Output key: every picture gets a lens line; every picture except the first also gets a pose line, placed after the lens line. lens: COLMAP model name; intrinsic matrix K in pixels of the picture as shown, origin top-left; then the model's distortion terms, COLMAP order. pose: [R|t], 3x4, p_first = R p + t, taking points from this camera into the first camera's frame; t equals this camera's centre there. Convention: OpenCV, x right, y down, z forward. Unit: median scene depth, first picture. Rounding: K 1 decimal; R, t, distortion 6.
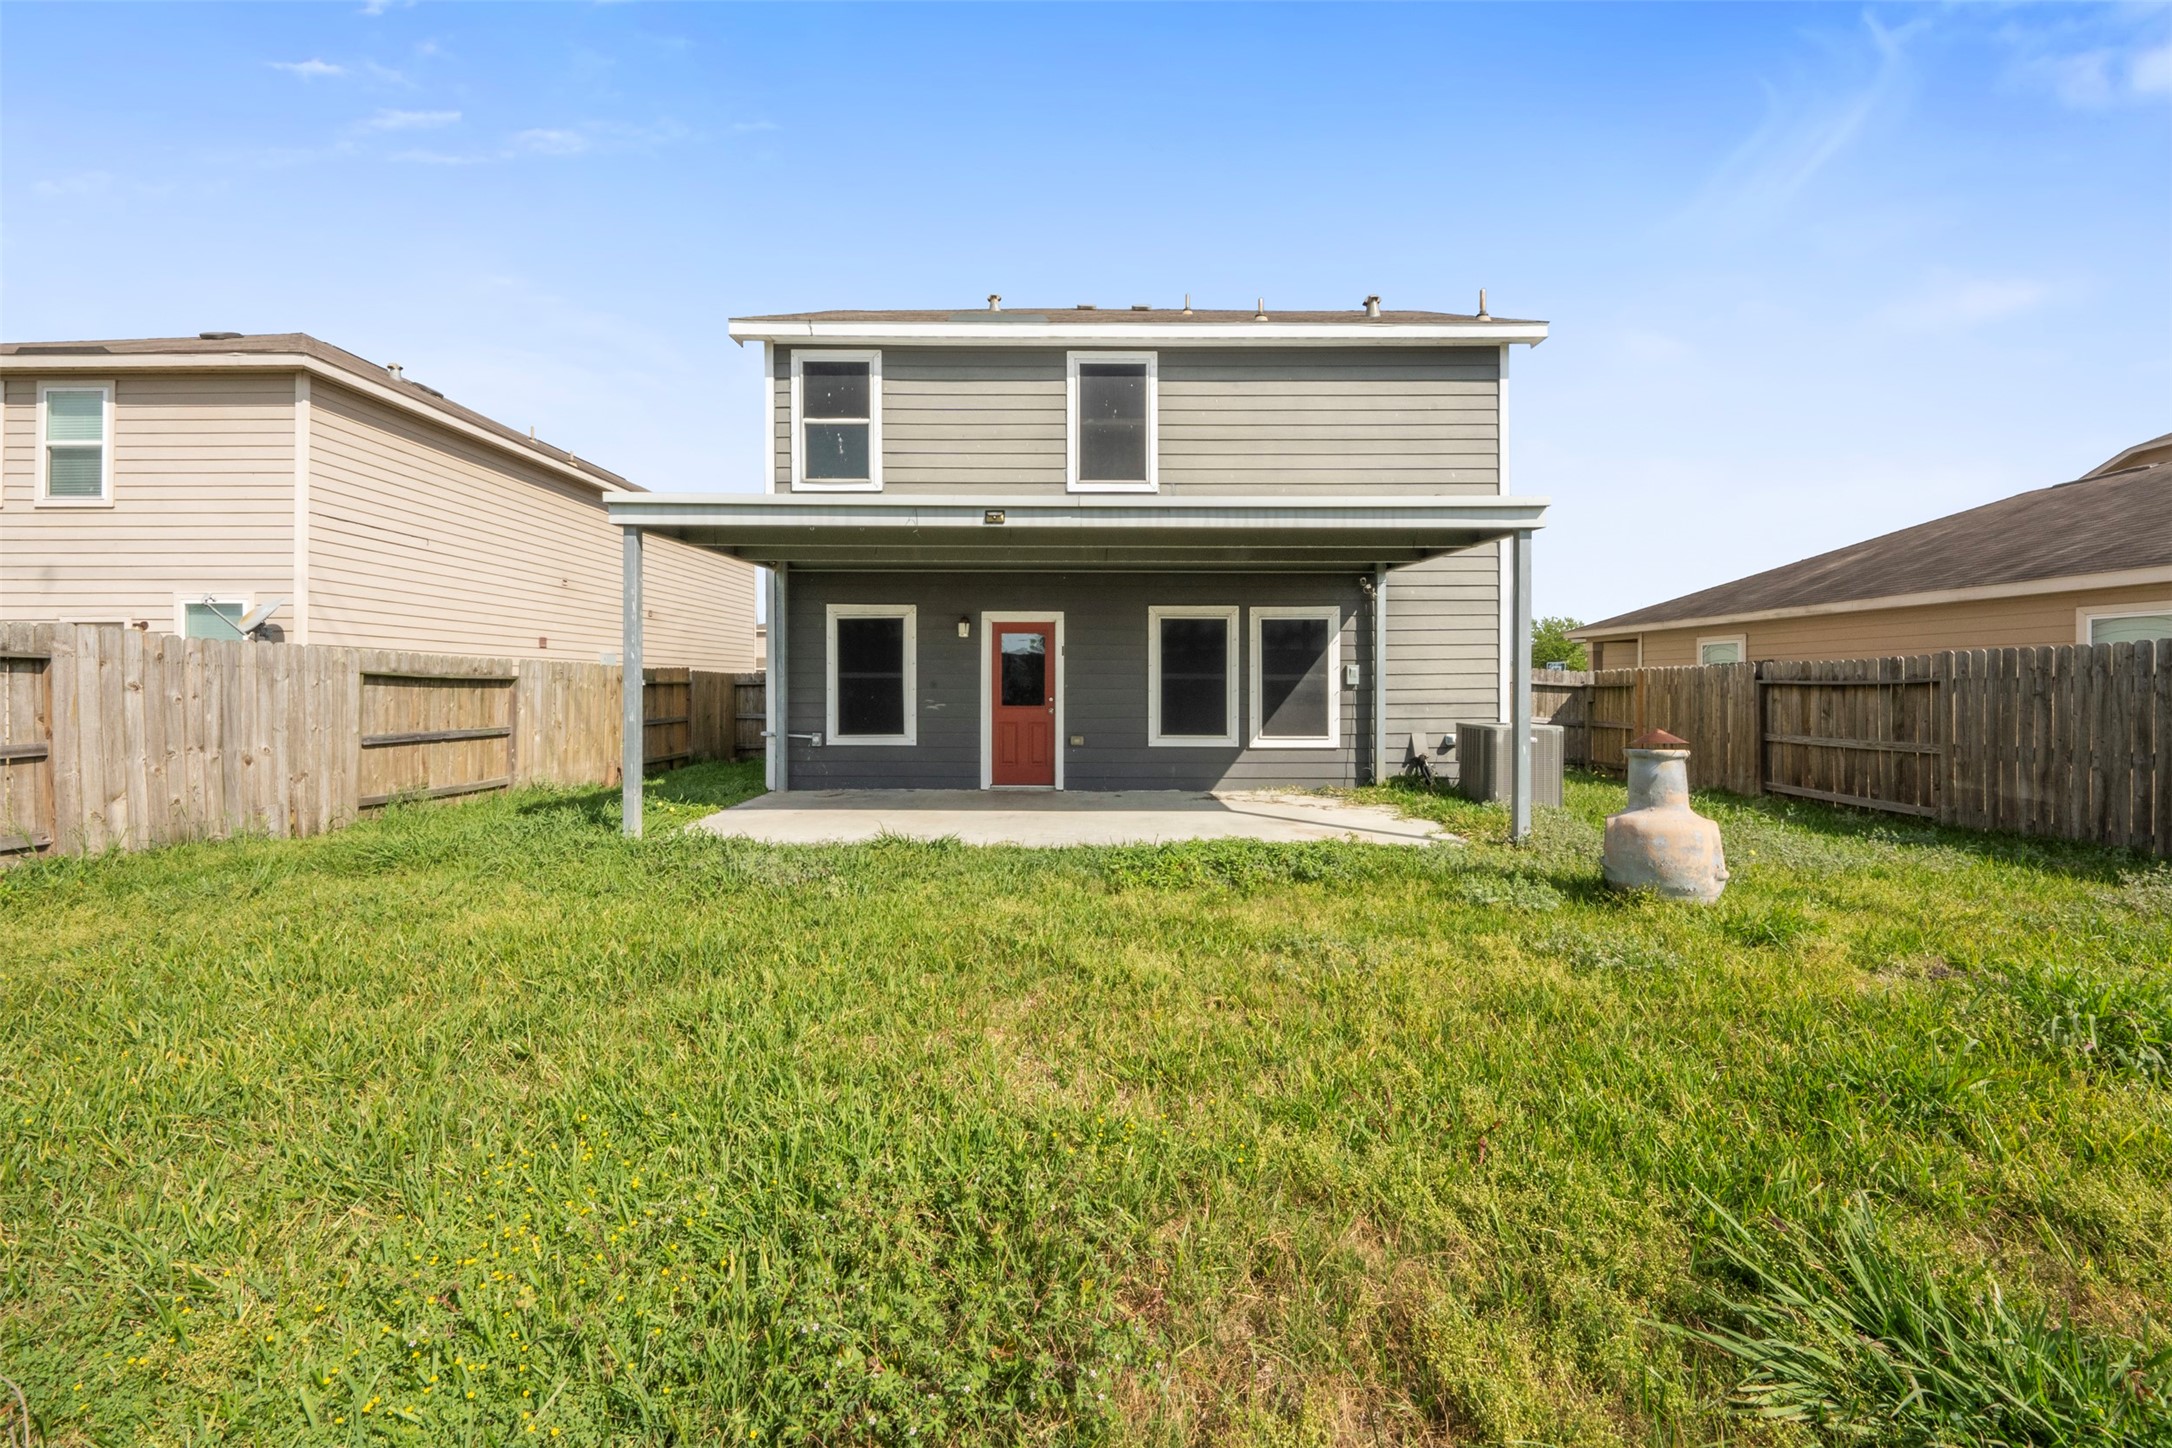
lens RADIAL K [[800.0, 0, 1089.2], [0, 800.0, 751.6], [0, 0, 1]] dist [0.006576, -0.000066]
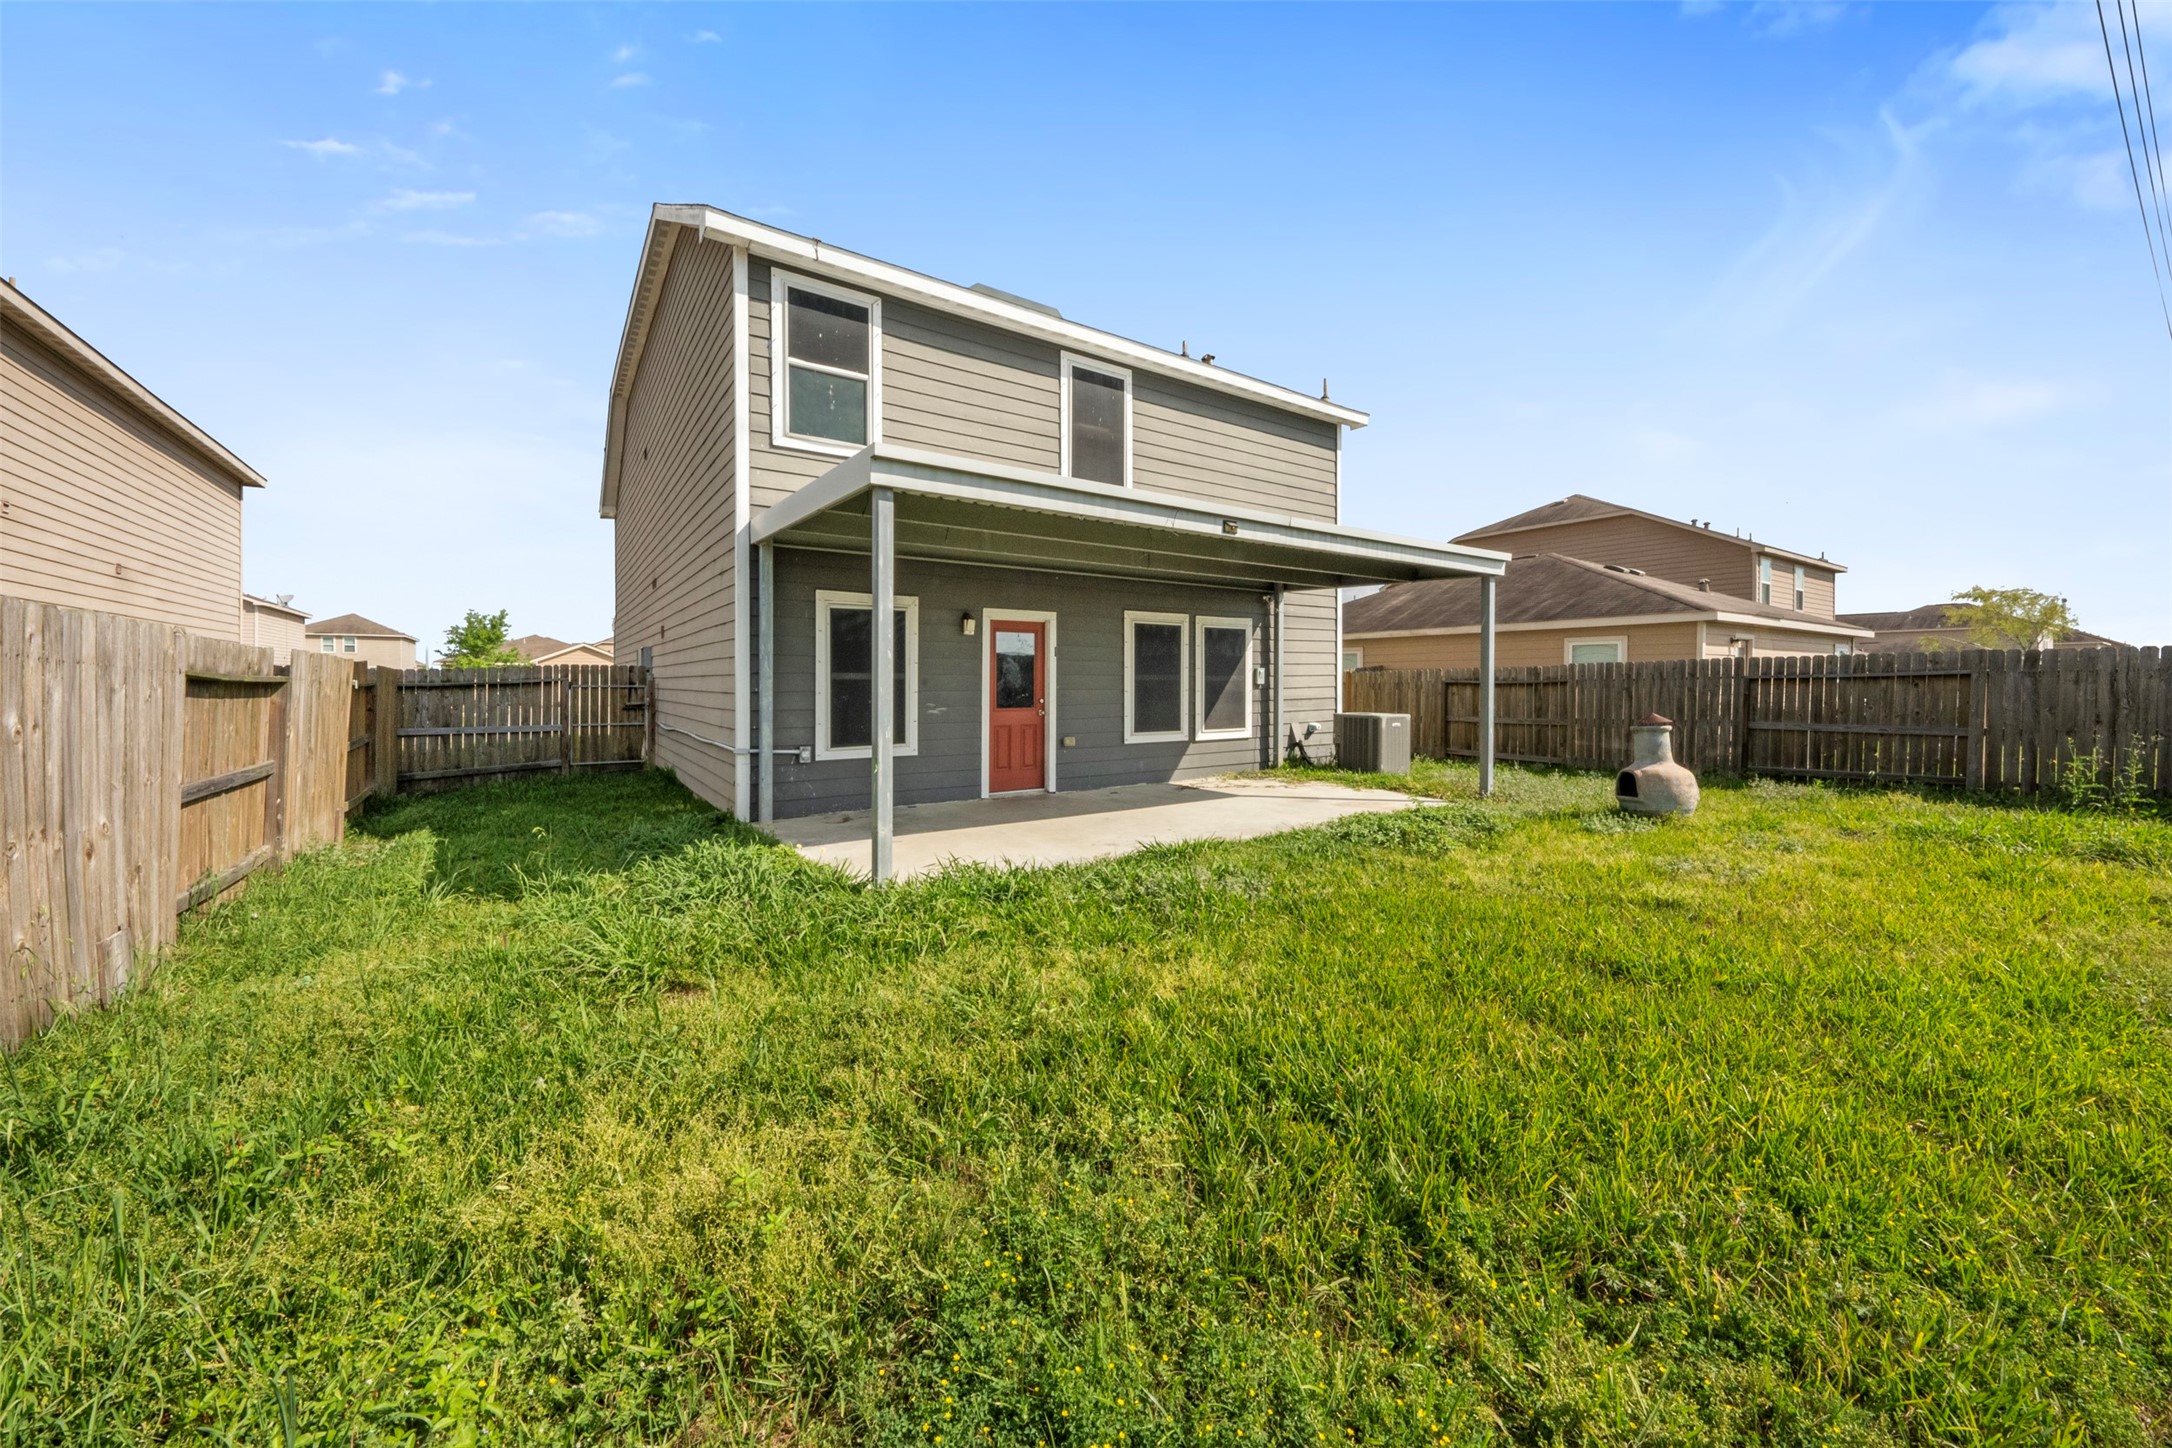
lens RADIAL K [[800.0, 0, 1089.2], [0, 800.0, 751.6], [0, 0, 1]] dist [0.006576, -0.000066]
pose [[0.817733, -0.052673, 0.573183, -0.581151], [0.049544, 0.998549, 0.021081, -0.021321], [-0.573461, 0.011160, 0.819157, 0.167850]]
